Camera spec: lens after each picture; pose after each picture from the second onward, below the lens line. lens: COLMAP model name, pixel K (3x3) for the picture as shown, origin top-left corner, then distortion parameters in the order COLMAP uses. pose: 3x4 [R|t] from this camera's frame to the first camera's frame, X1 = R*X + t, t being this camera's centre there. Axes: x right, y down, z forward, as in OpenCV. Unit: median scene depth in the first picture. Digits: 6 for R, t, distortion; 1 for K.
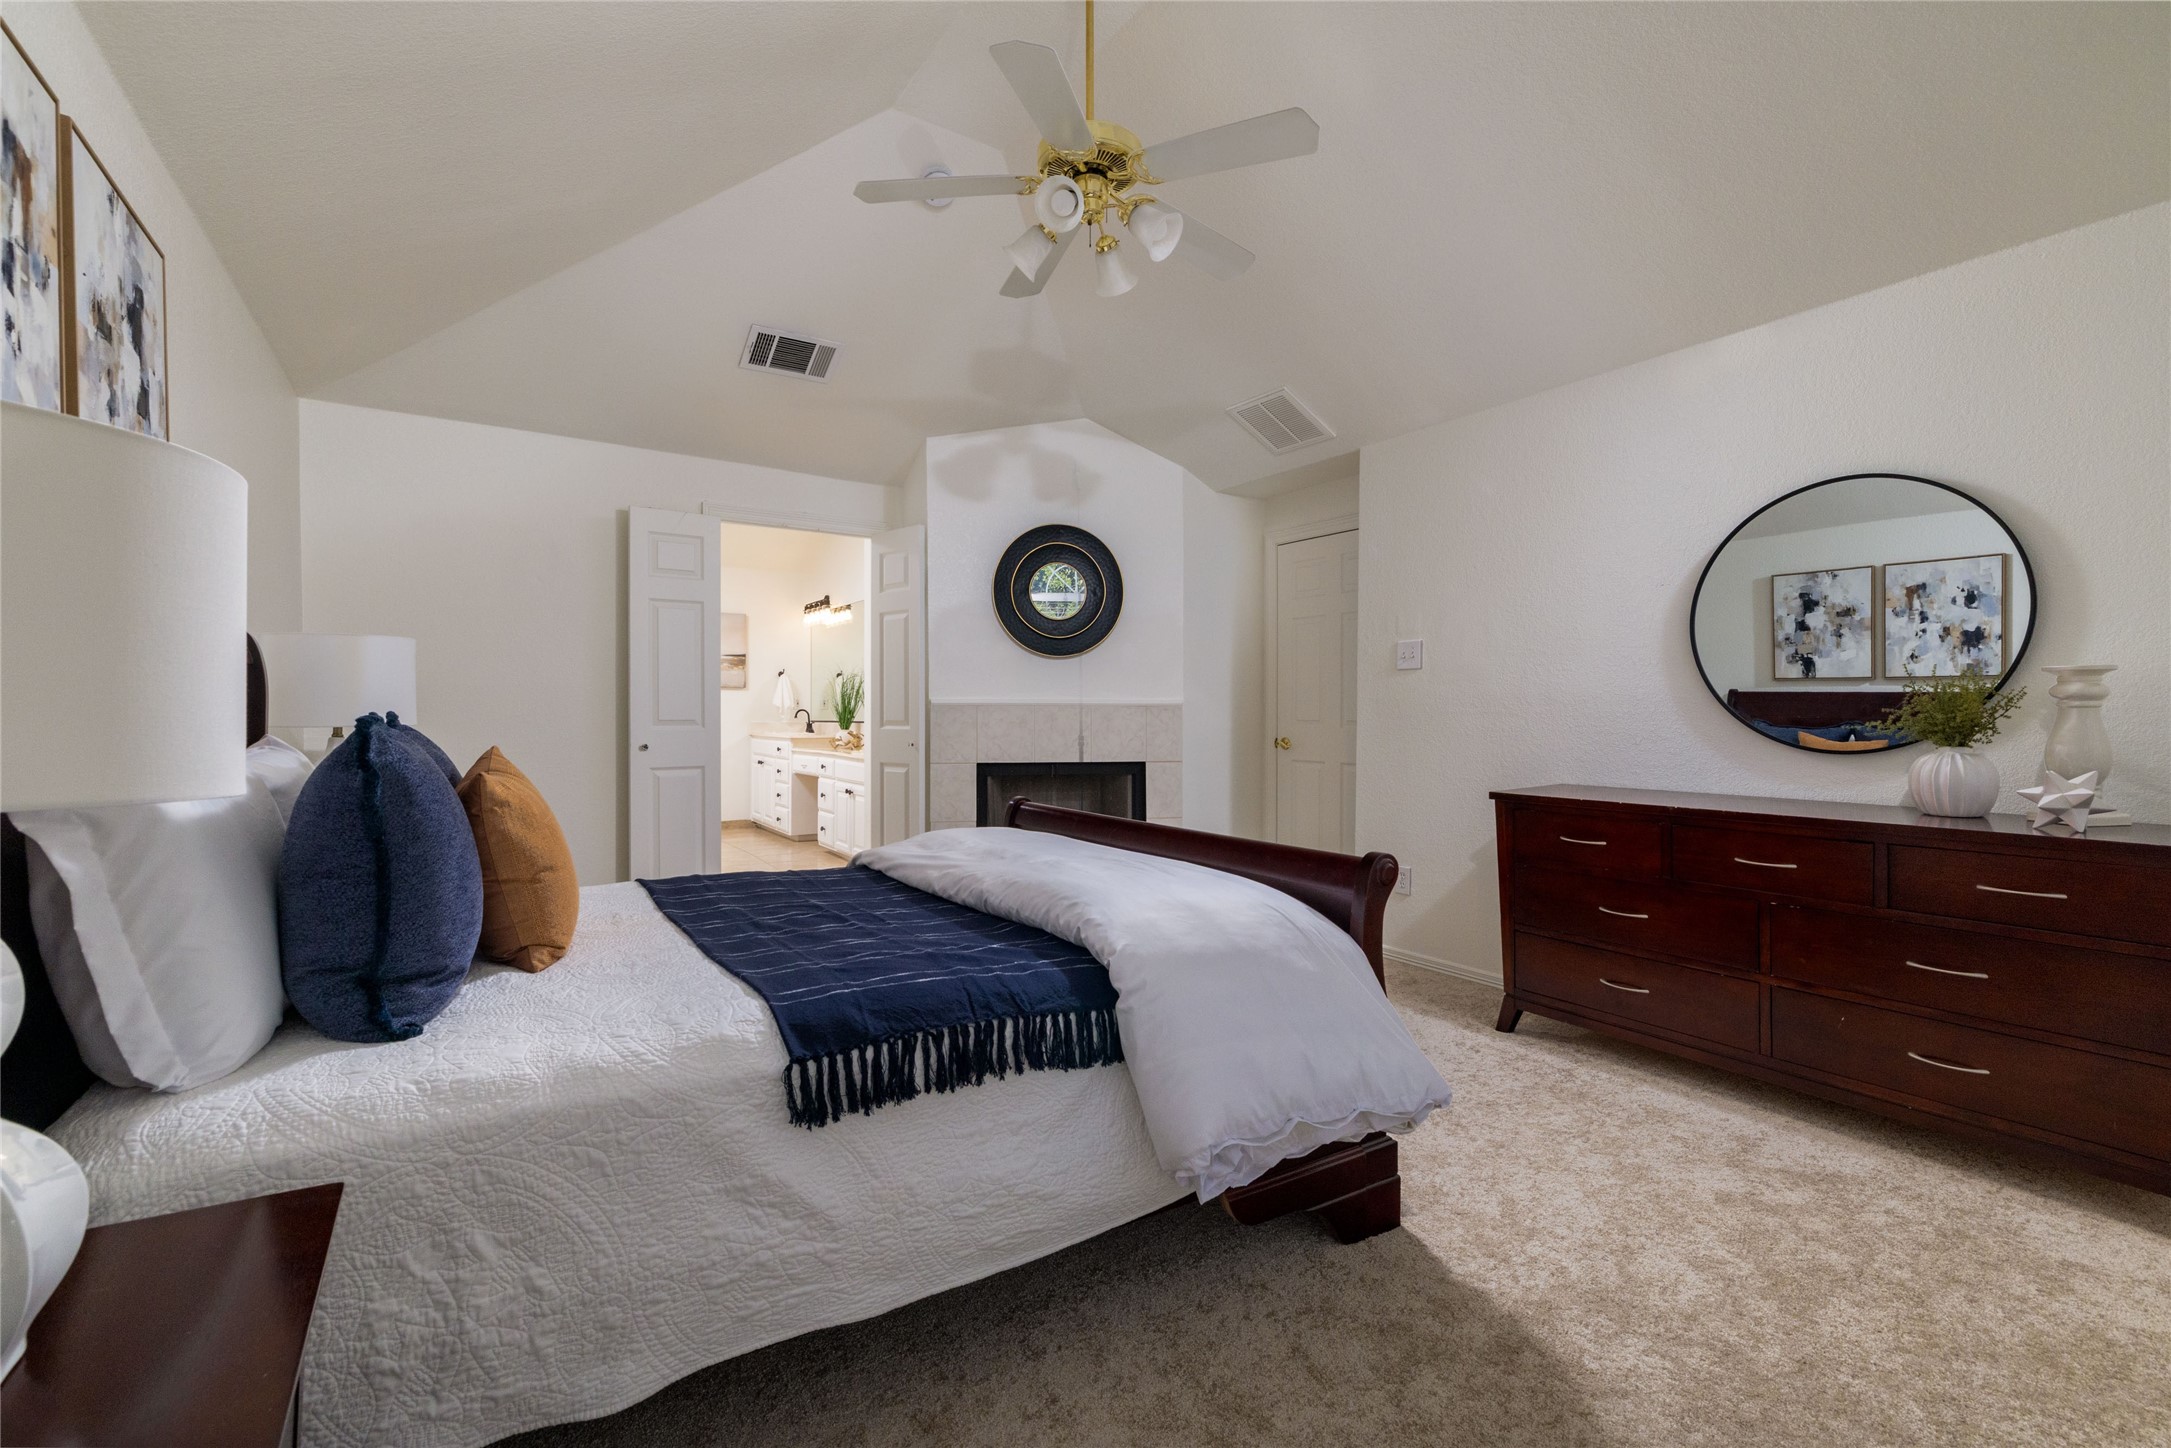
lens RADIAL K [[930.8, 0, 1092.2], [0, 930.8, 706.5], [0, 0, 1]] dist [-0.029645, -0.000185]
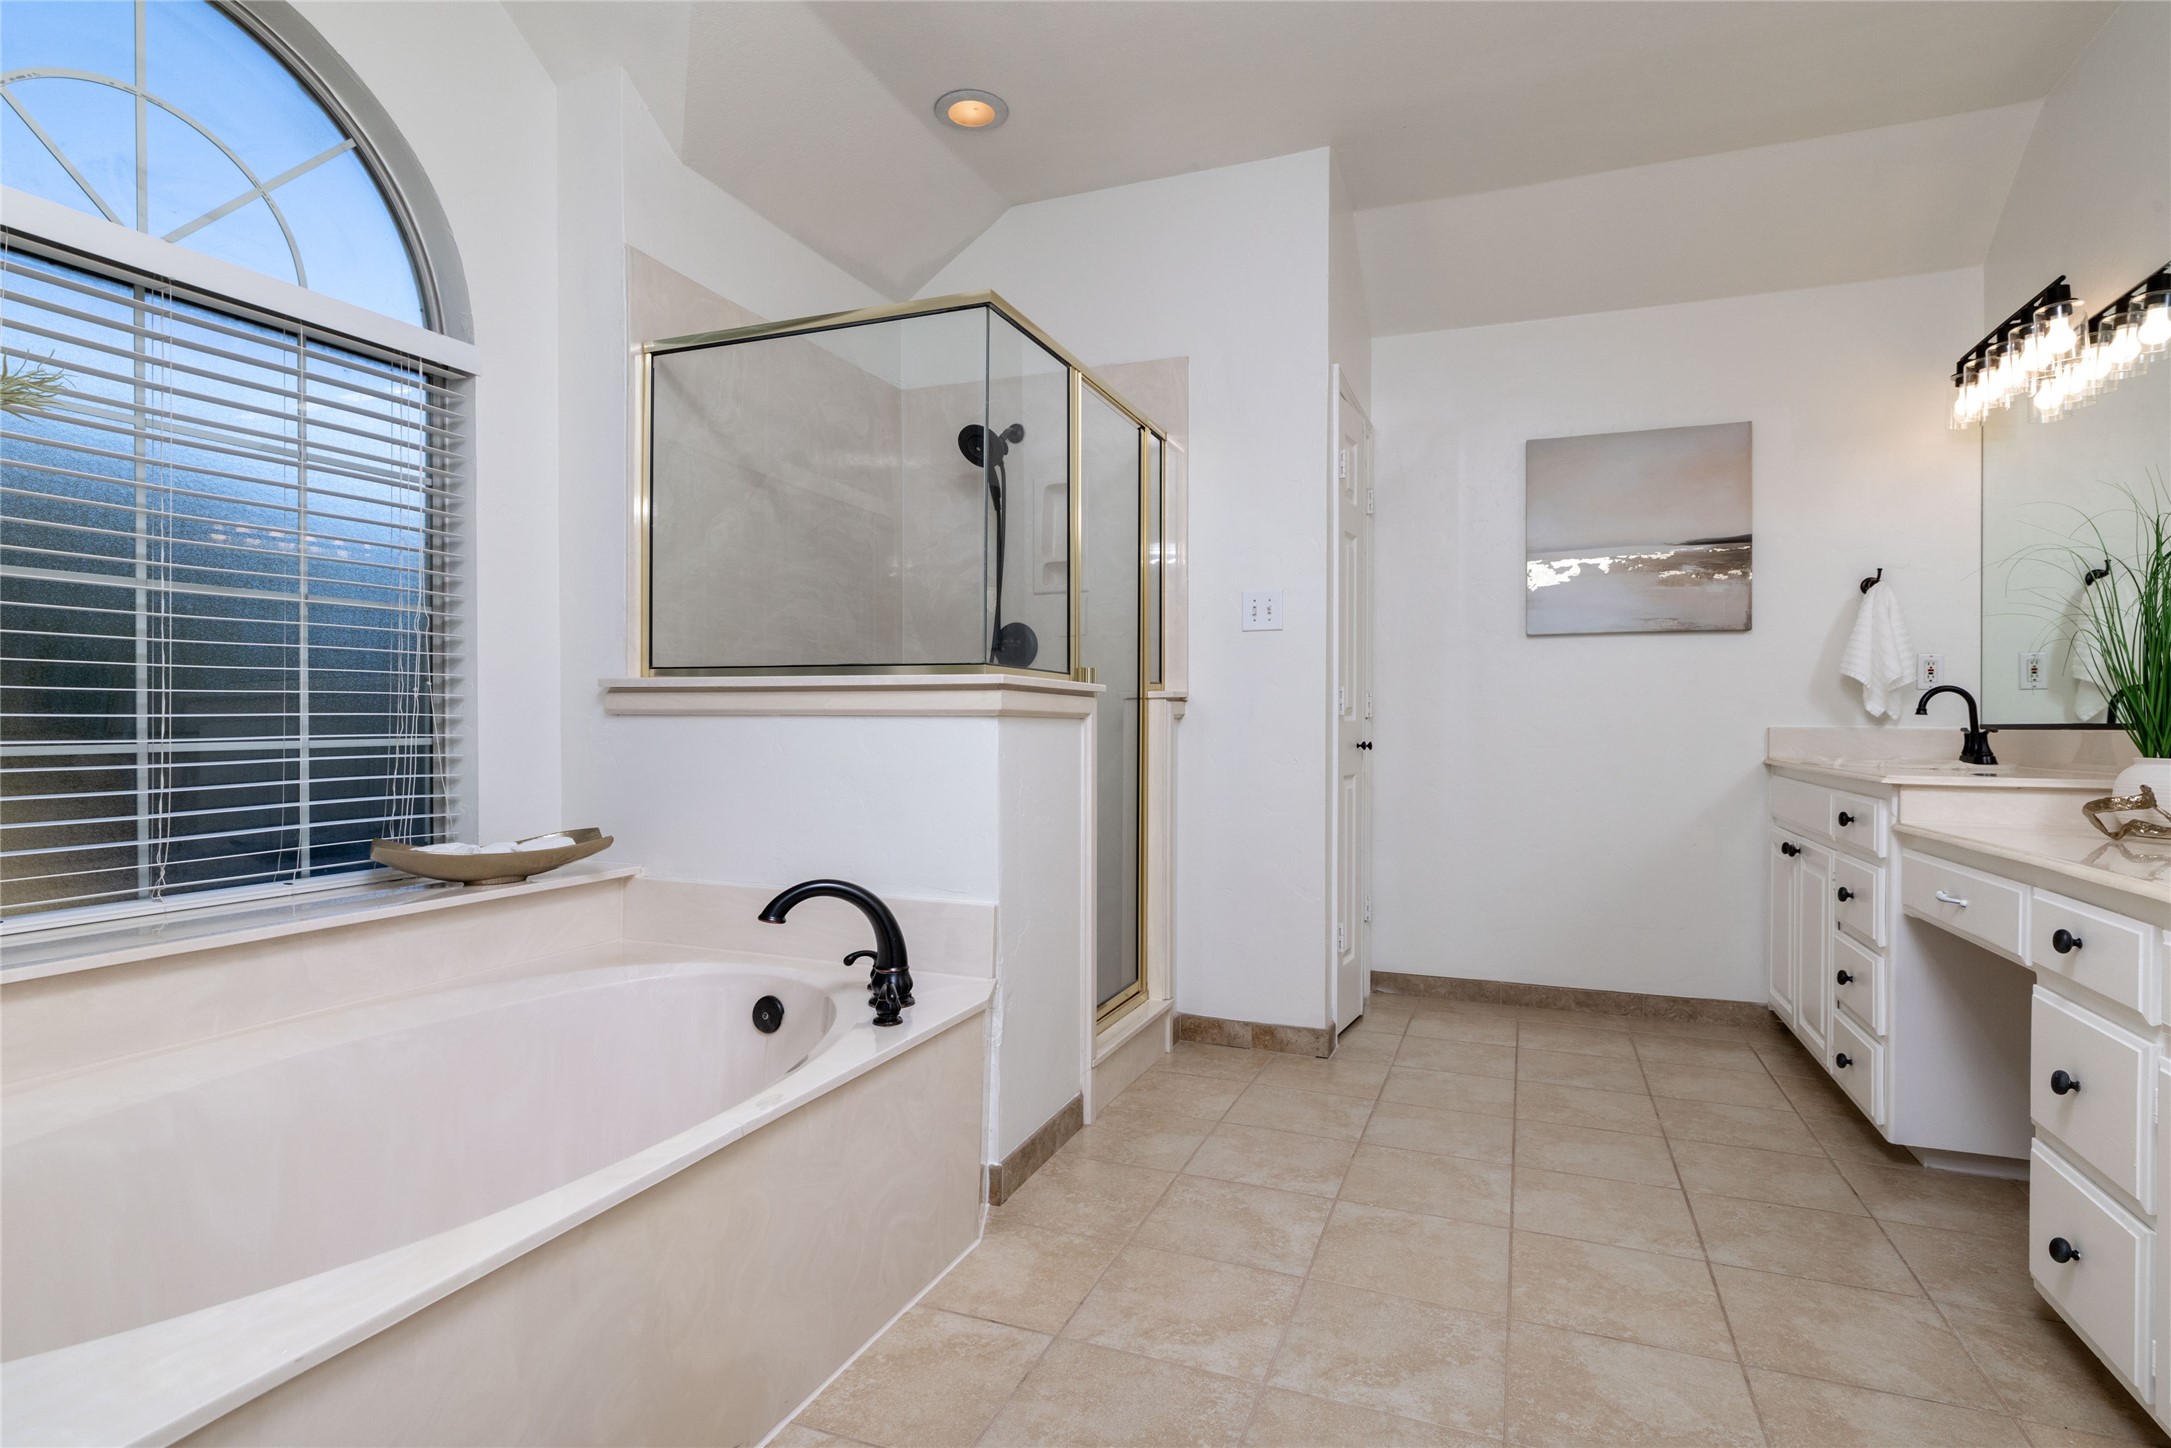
lens RADIAL K [[1081.8, 0, 1085.5], [0, 1081.8, 724.0], [0, 0, 1]] dist [-0.000322, -0.000363]
pose [[0.558869, 0.004549, -0.829243, -0.195408], [0.001969, 0.999975, 0.006813, 0.013576], [0.829254, -0.005440, 0.558846, 0.629490]]
